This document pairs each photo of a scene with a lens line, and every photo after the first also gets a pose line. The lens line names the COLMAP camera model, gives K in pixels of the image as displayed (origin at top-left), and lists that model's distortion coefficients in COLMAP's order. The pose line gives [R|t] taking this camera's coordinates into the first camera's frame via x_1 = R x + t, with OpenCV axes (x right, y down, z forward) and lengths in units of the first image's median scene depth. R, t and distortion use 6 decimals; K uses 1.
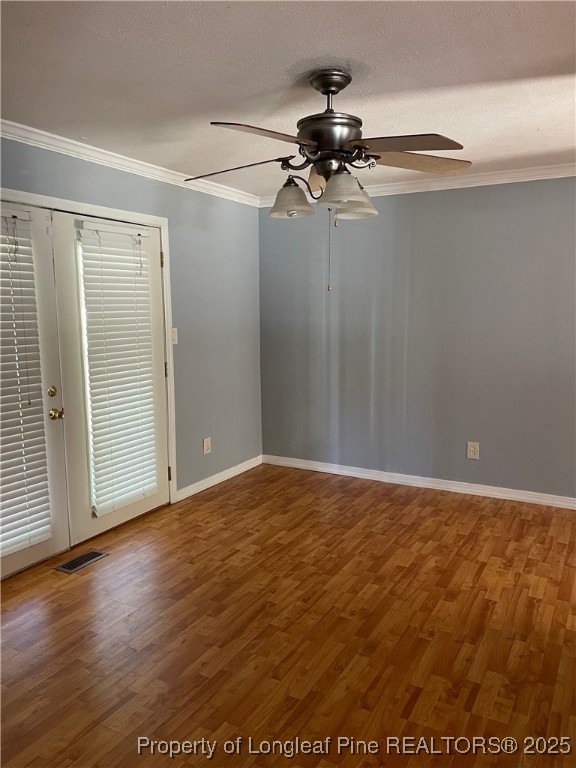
lens RADIAL K [[580.8, 0, 290.6], [0, 580.8, 386.5], [0, 0, 1]] dist [0.048755, -0.066140]
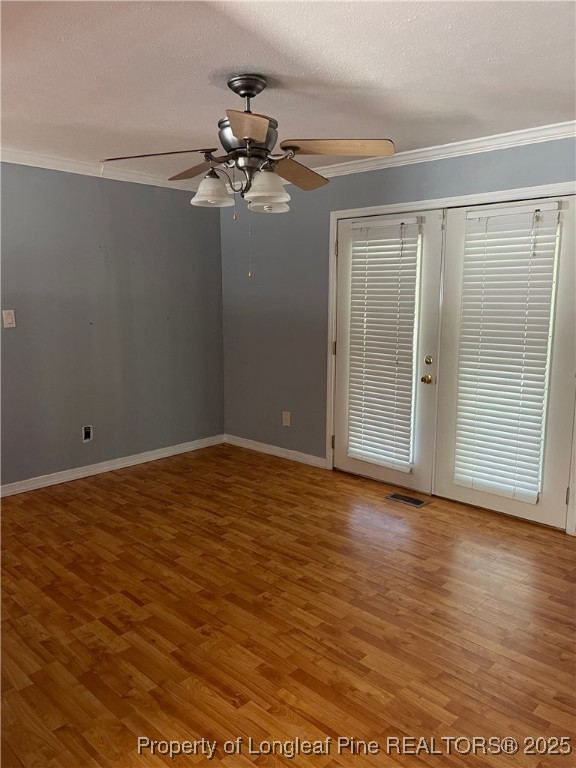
lens RADIAL K [[580.8, 0, 290.7], [0, 580.8, 381.1], [0, 0, 1]] dist [0.048755, -0.066140]
pose [[-0.252271, 0.152878, -0.955504, 0.928393], [-0.136502, 0.971945, 0.191548, -0.158823], [0.957981, 0.178750, -0.224325, 1.119193]]
